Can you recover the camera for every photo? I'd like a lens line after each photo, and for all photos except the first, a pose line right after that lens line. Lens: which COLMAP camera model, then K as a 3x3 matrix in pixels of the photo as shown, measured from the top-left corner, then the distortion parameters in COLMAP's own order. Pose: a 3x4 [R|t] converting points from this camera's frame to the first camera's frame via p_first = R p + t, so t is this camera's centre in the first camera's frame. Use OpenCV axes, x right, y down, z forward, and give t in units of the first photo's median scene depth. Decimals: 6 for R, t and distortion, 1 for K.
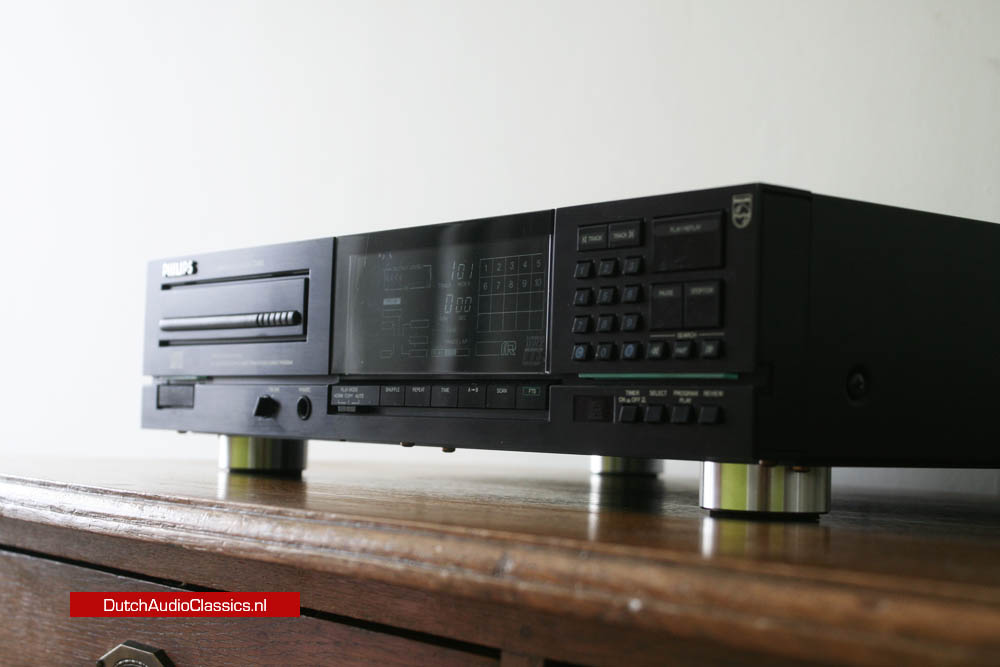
lens RADIAL K [[1659.6, 0, 500.0], [0, 1659.6, 333.5], [0, 0, 1]] dist [0.003464, 0.037334]
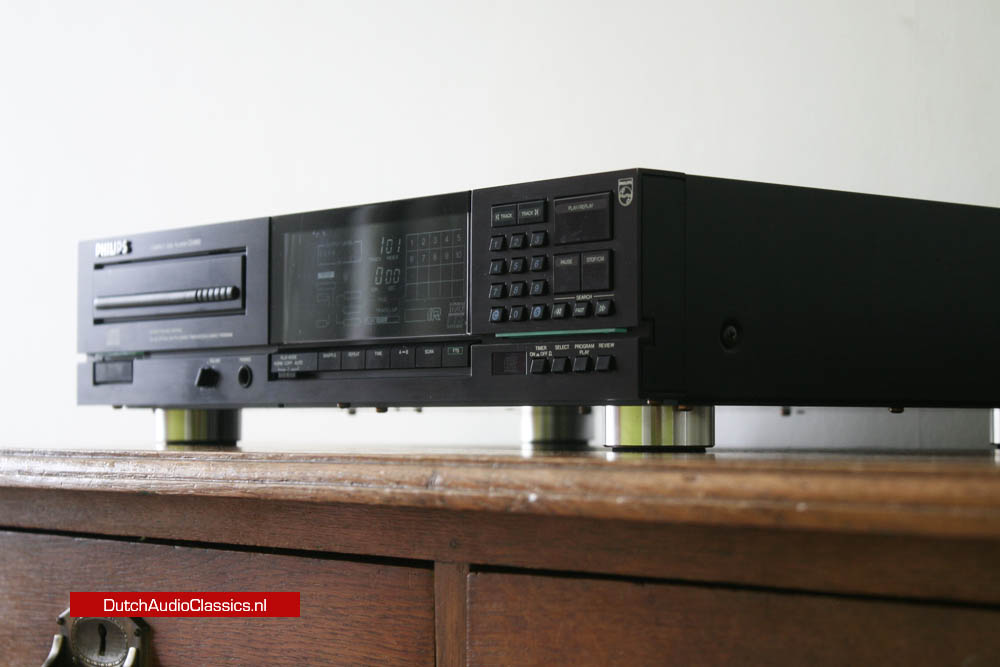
lens RADIAL K [[2156.9, 0, 500.0], [0, 2156.9, 333.5], [0, 0, 1]] dist [0.132850, -0.101578]
pose [[0.999038, -0.027797, 0.033920, -0.000286], [0.027436, 0.999562, 0.011051, 0.007903], [-0.034212, -0.010110, 0.999363, -0.511620]]
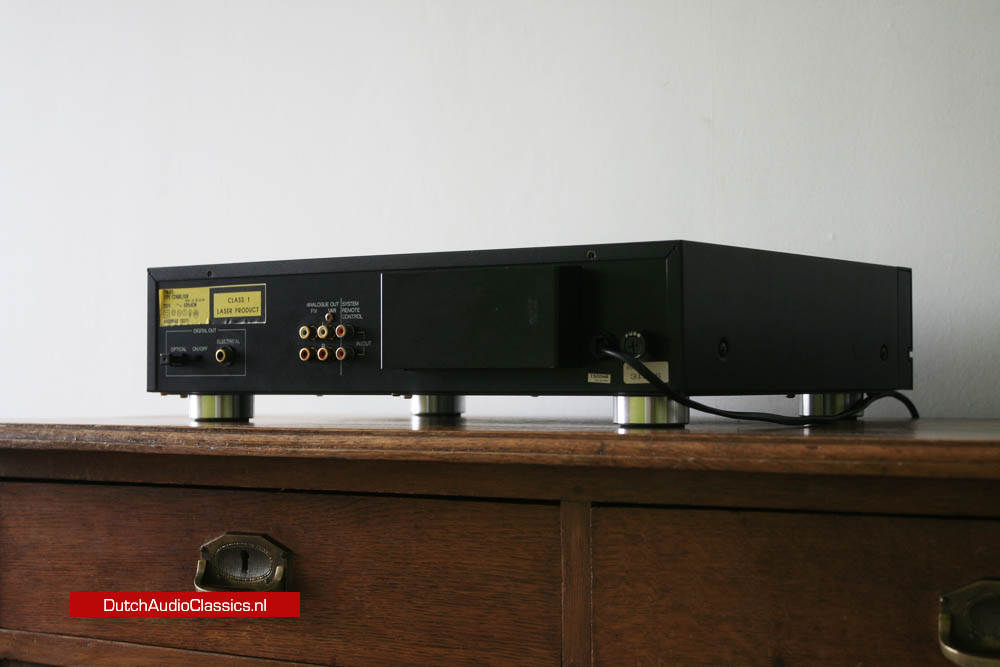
lens RADIAL K [[1863.0, 0, 500.0], [0, 1863.0, 333.5], [0, 0, 1]] dist [0.042608, 0.089483]
pose [[0.956291, -0.027517, 0.291118, -0.592305], [0.018276, 0.999240, 0.034415, -0.060745], [-0.291844, -0.027590, 0.956068, -0.856918]]
